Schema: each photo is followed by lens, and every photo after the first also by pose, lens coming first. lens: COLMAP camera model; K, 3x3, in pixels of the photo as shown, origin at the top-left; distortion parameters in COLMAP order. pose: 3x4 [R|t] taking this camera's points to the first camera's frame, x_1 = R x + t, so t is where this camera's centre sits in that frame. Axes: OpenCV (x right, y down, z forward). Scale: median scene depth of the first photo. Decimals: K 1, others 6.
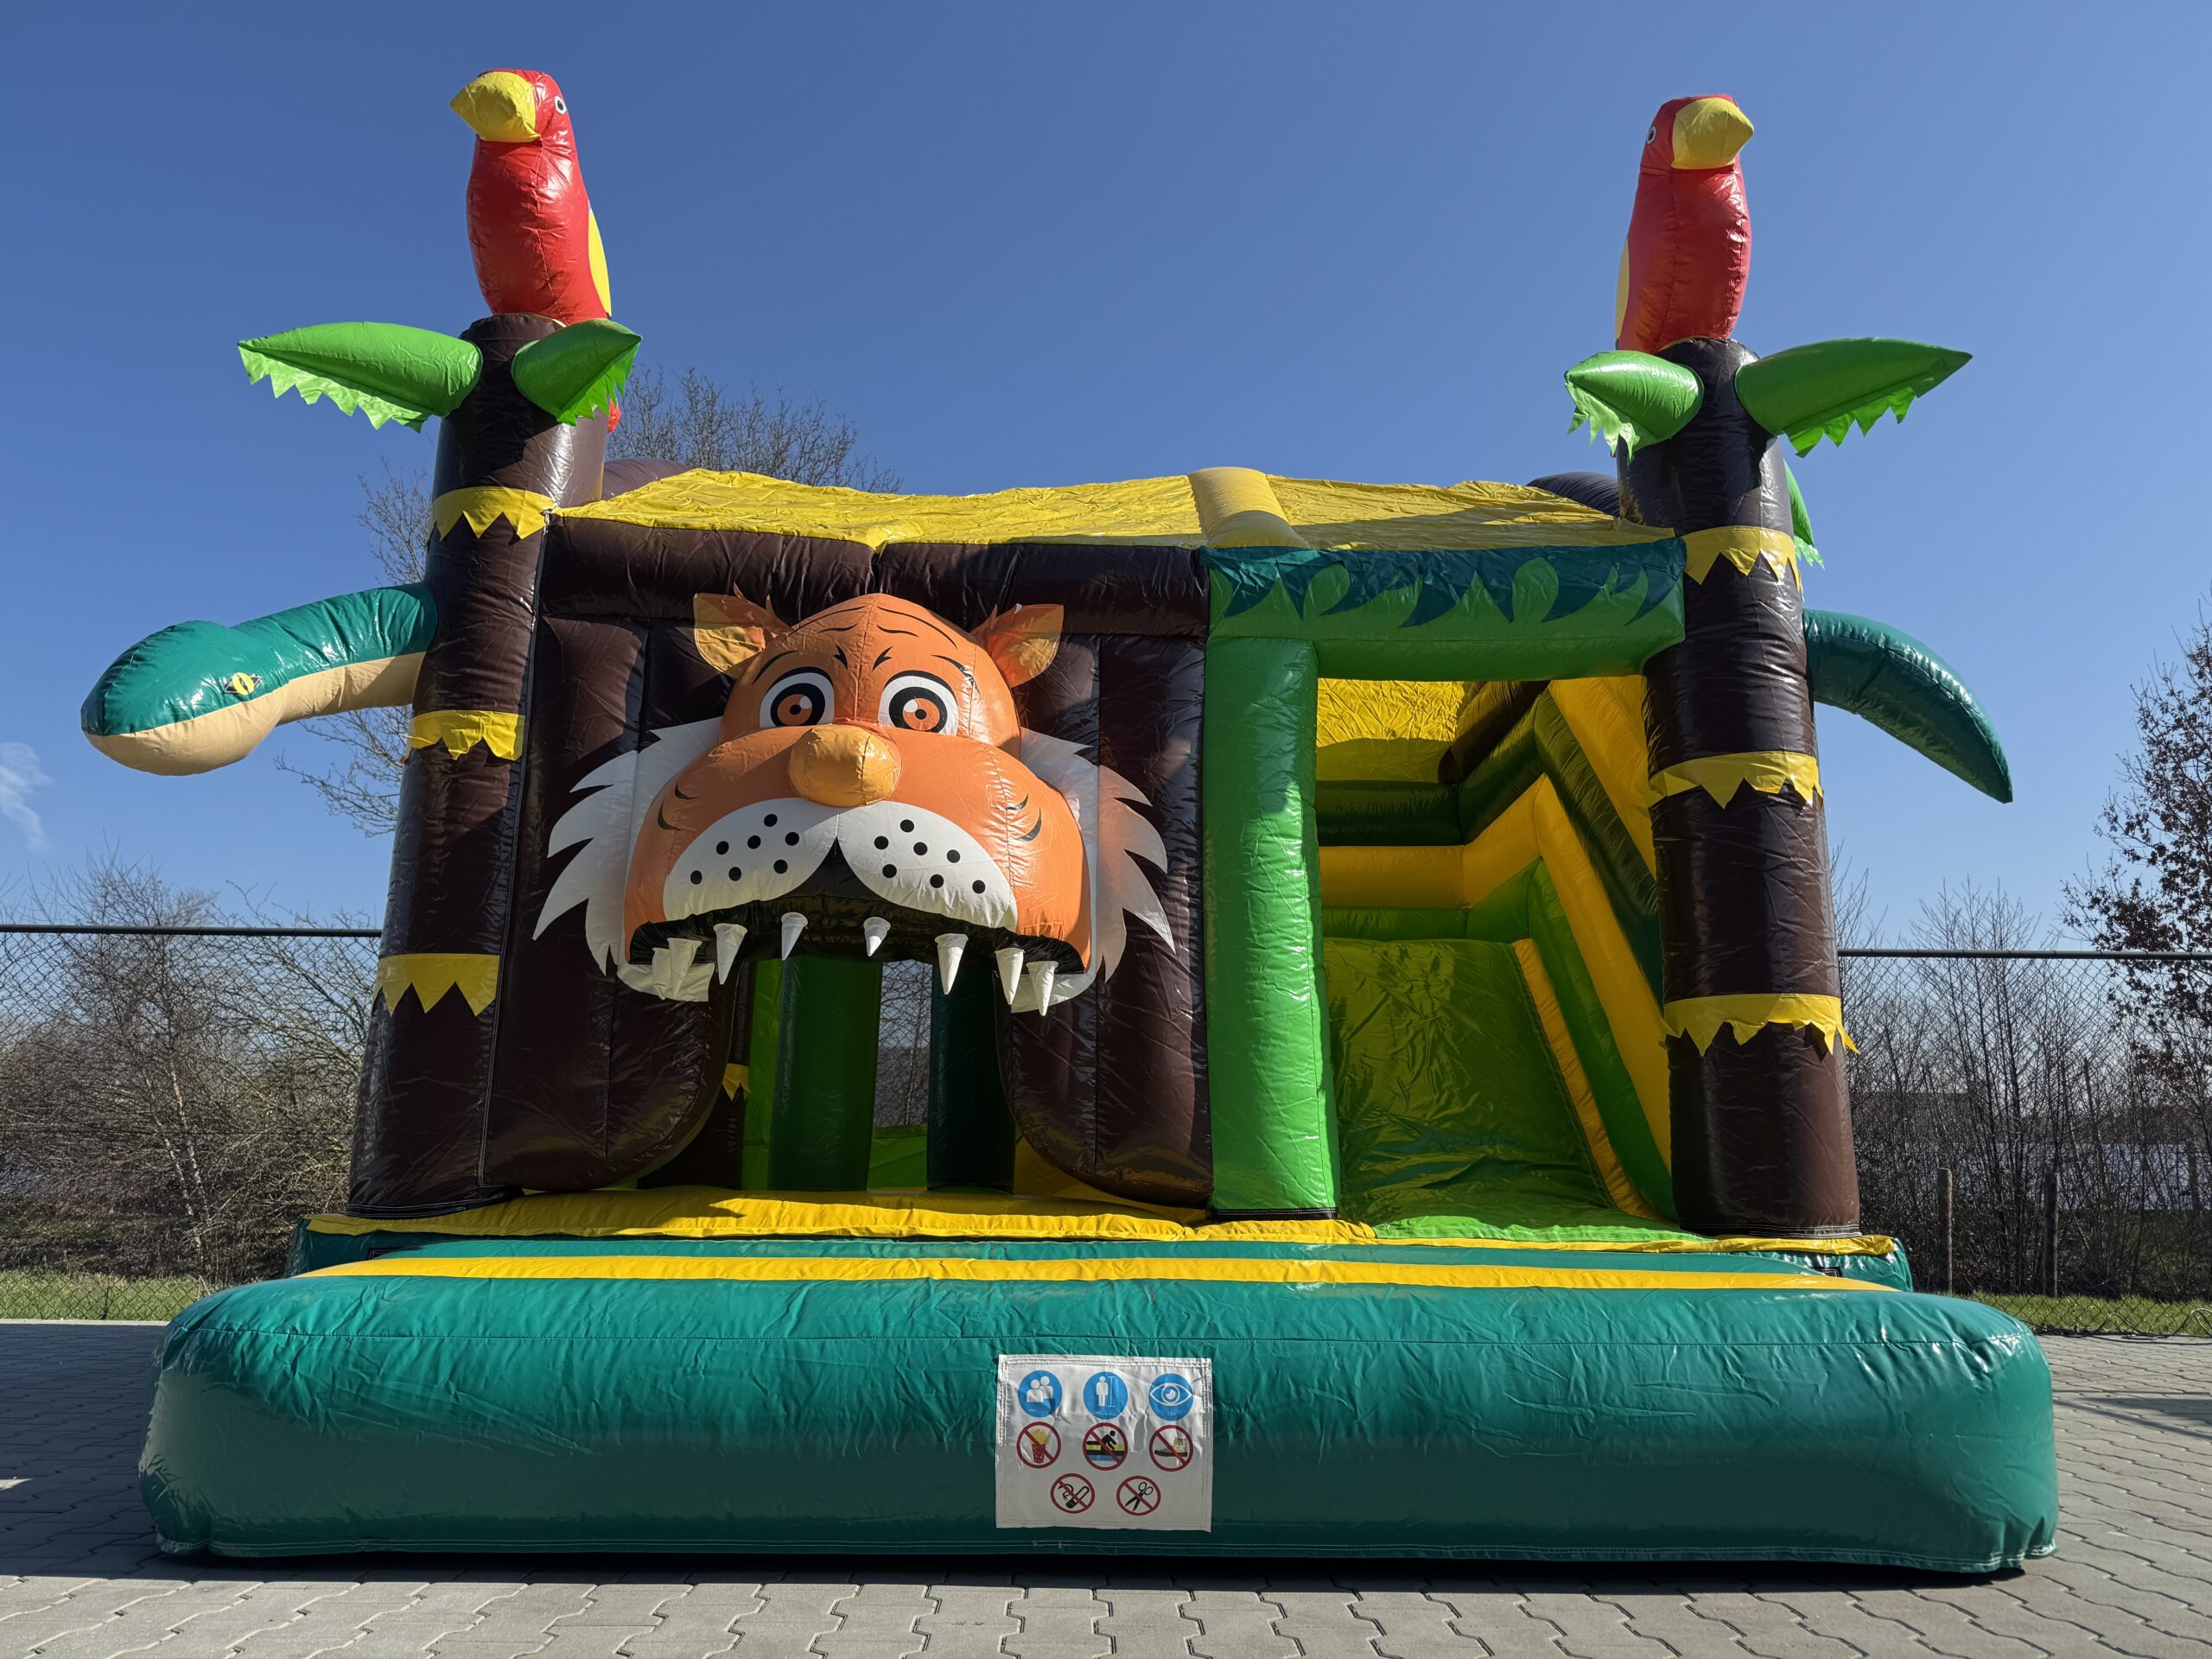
lens RADIAL K [[1572.3, 0, 1096.8], [0, 1572.3, 828.8], [0, 0, 1]] dist [0.039530, -0.036737]
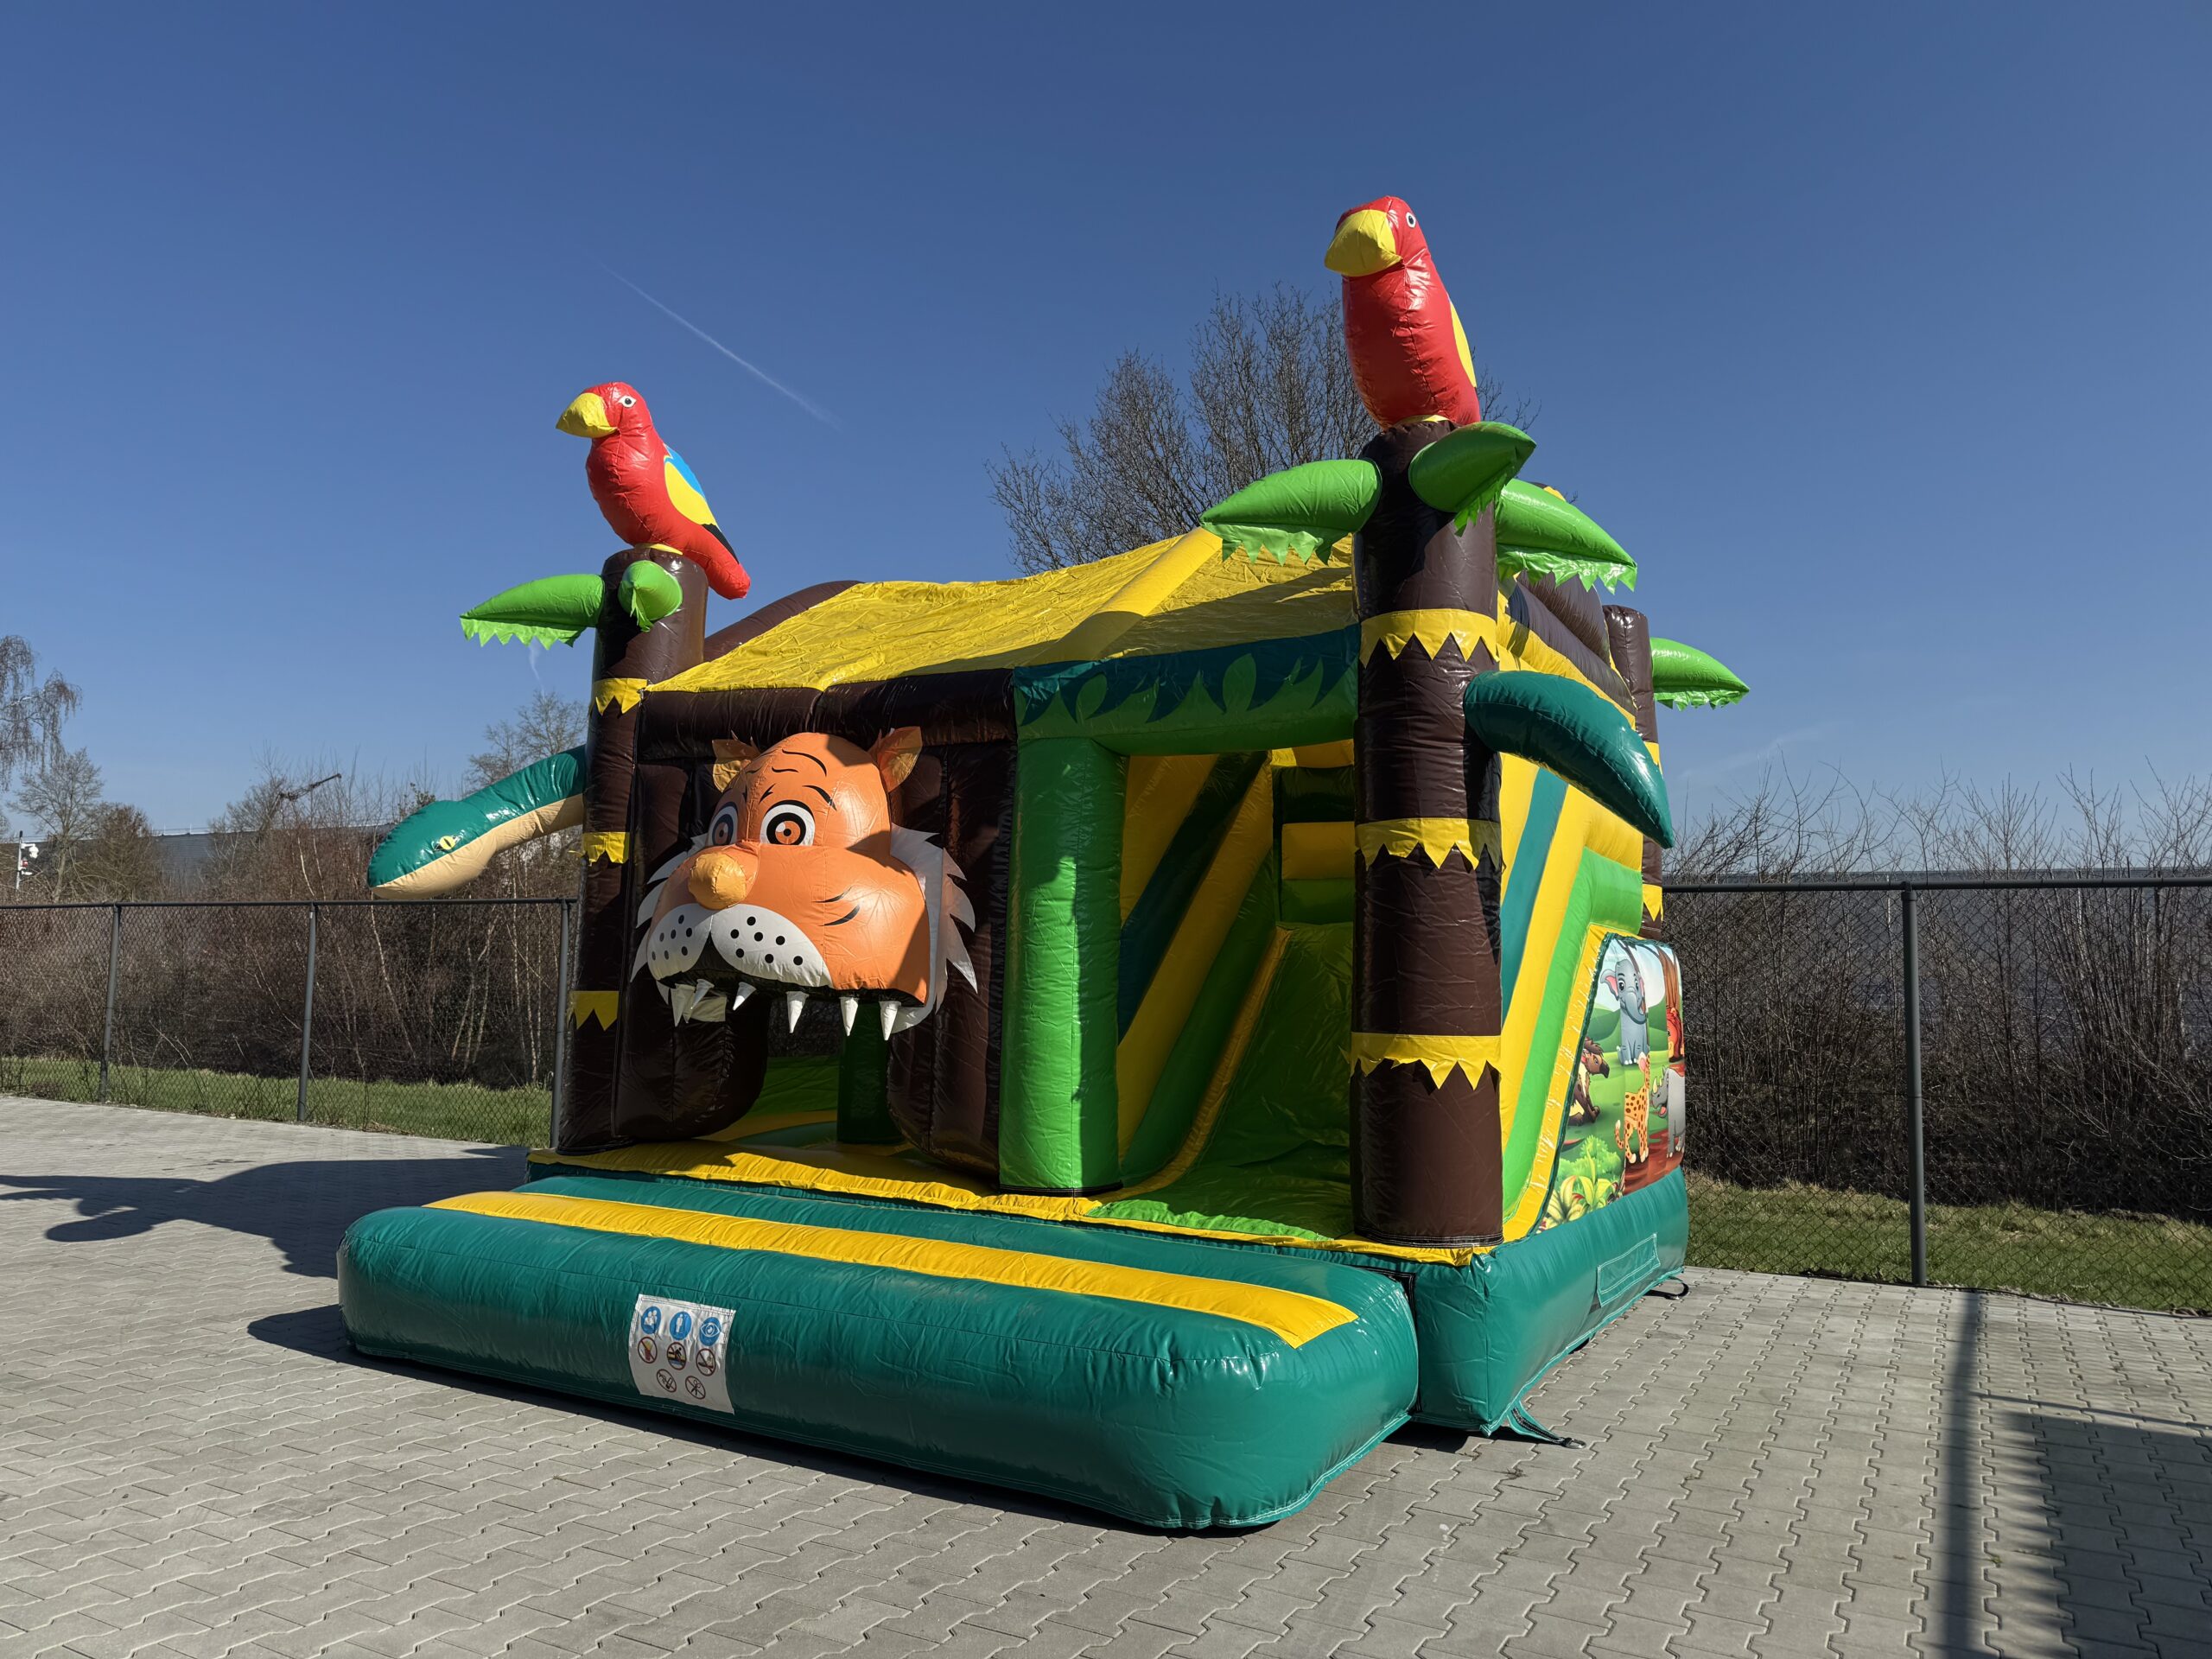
lens RADIAL K [[1572.3, 0, 1089.0], [0, 1572.3, 820.8], [0, 0, 1]] dist [0.039530, -0.036737]
pose [[0.856678, -0.047390, -0.513670, 0.810644], [0.099748, 0.992196, 0.074819, -0.154481], [0.506116, -0.115333, 0.854719, -0.073364]]
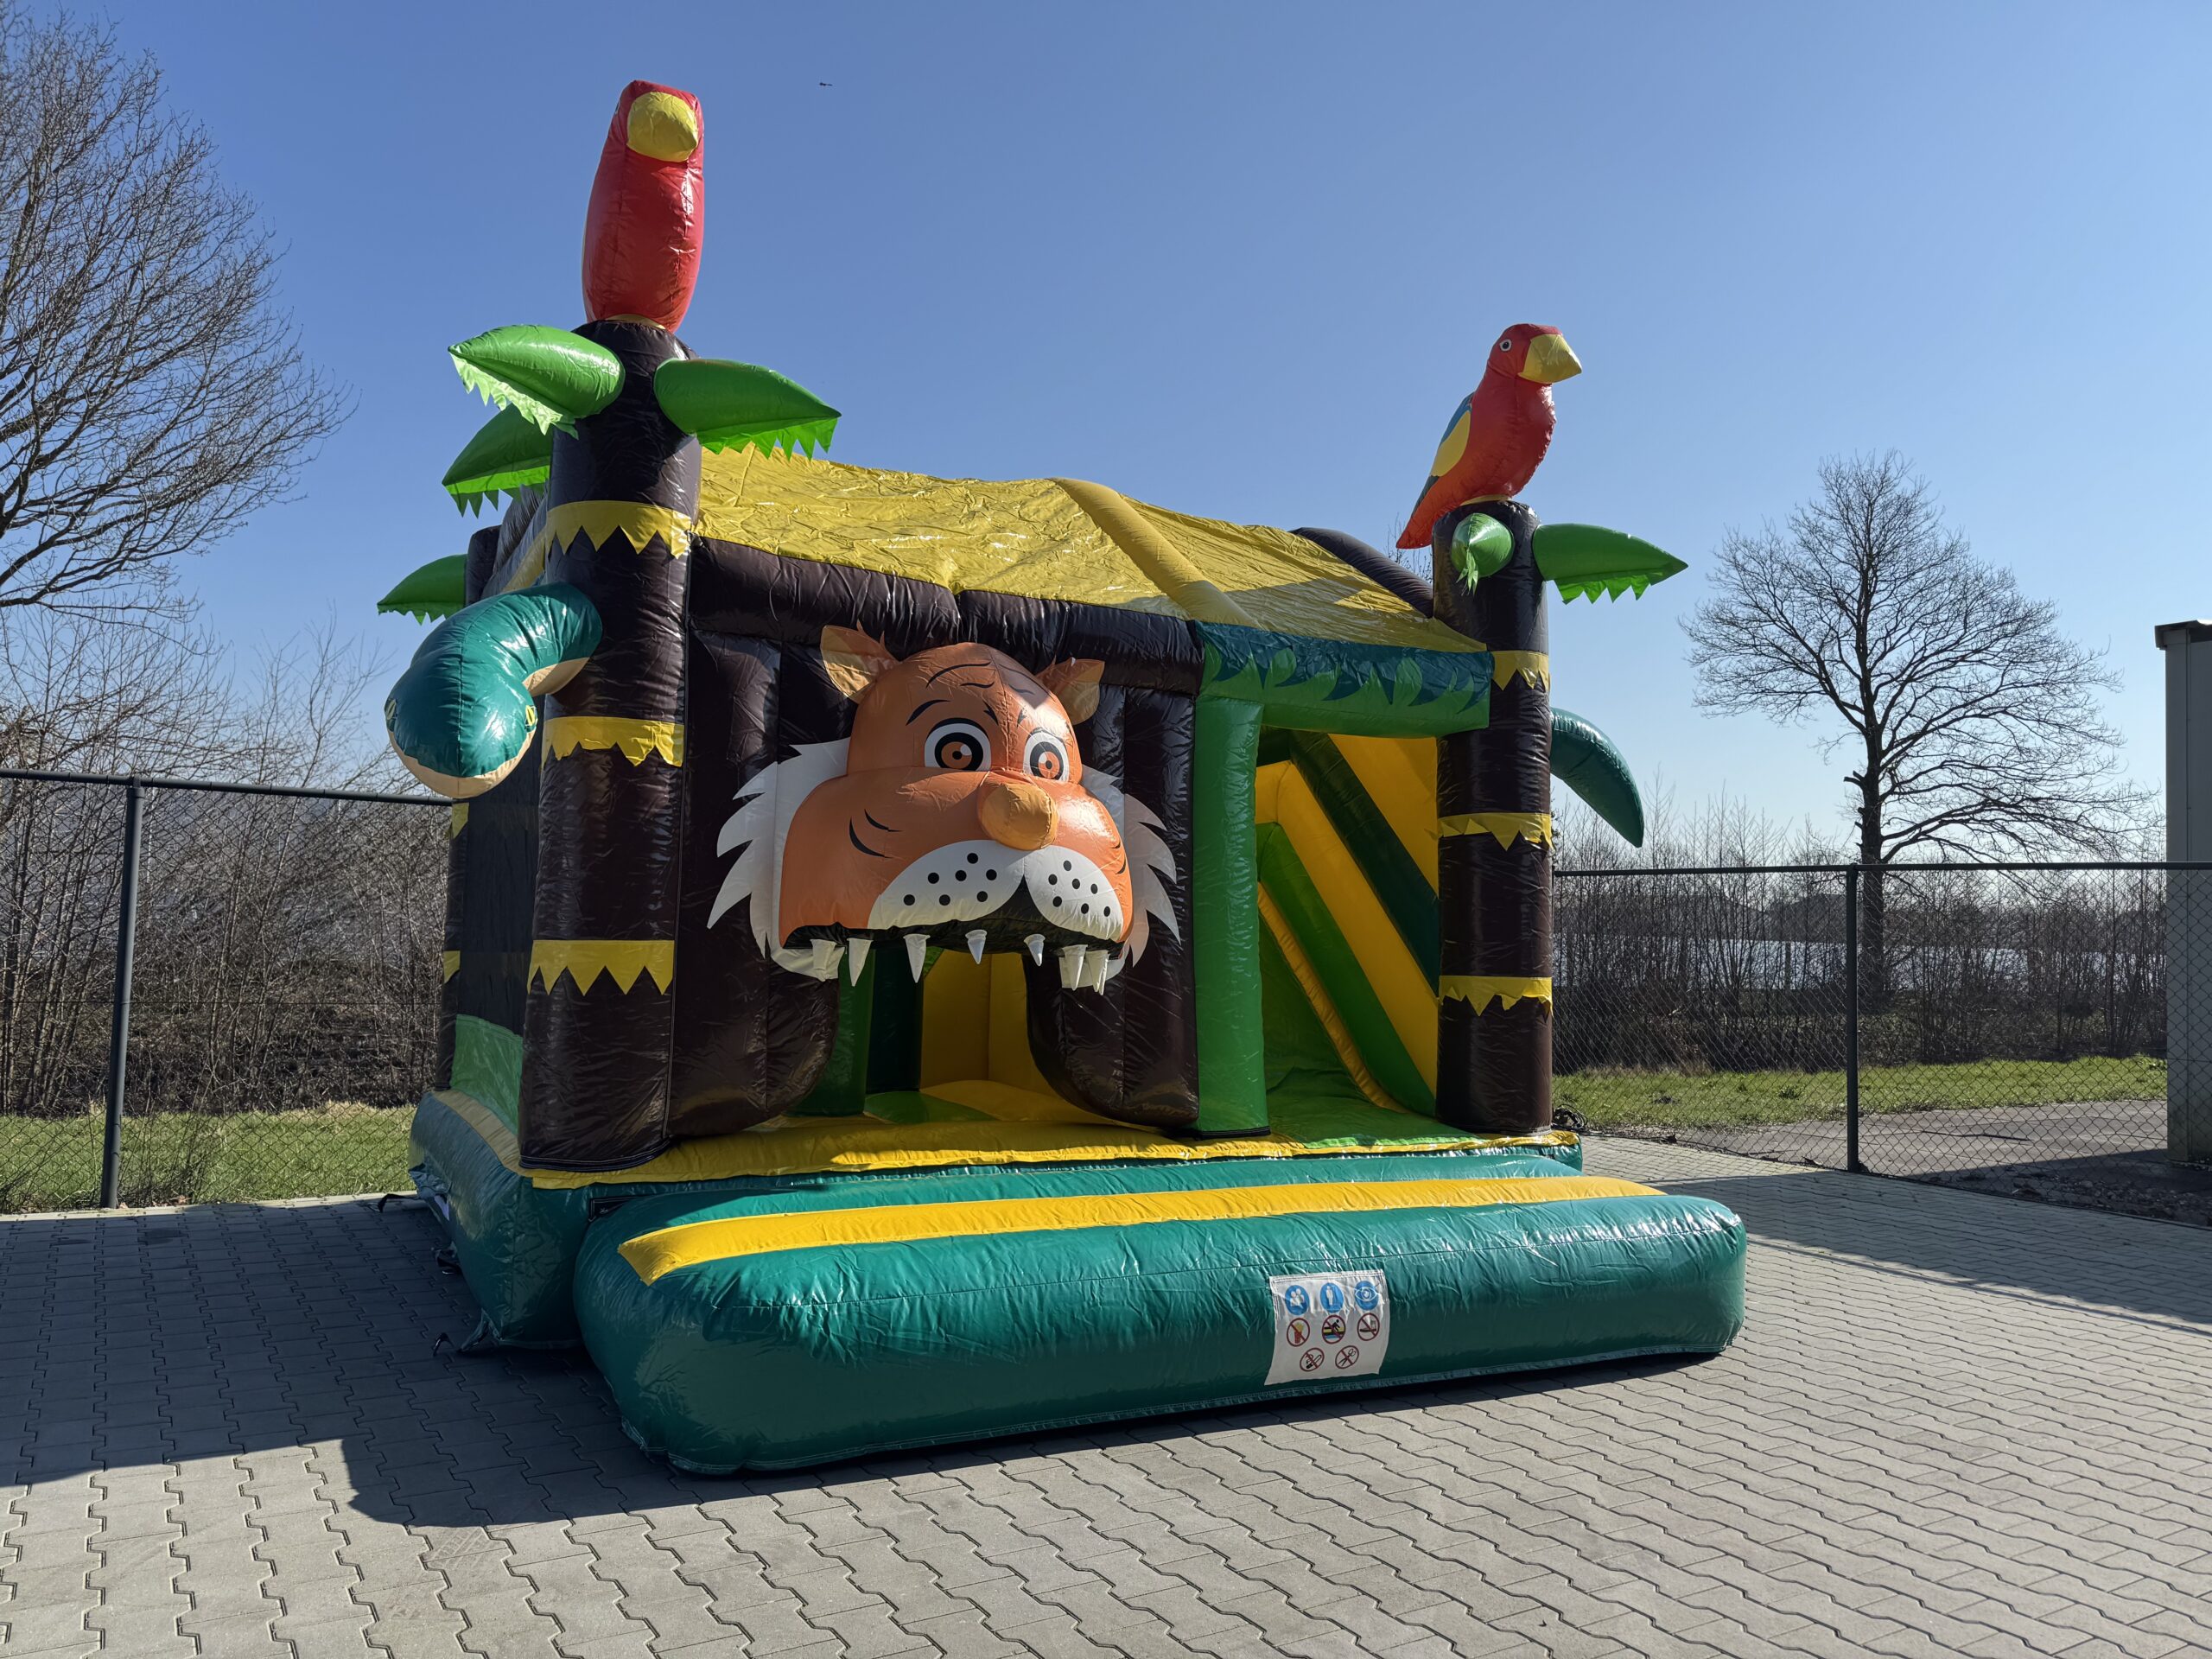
lens RADIAL K [[1572.3, 0, 1065.1], [0, 1572.3, 842.5], [0, 0, 1]] dist [0.039530, -0.036737]
pose [[0.899199, 0.040006, 0.435707, -0.615296], [-0.112593, 0.983432, 0.142070, -0.182930], [-0.422804, -0.176806, 0.888806, -0.130603]]
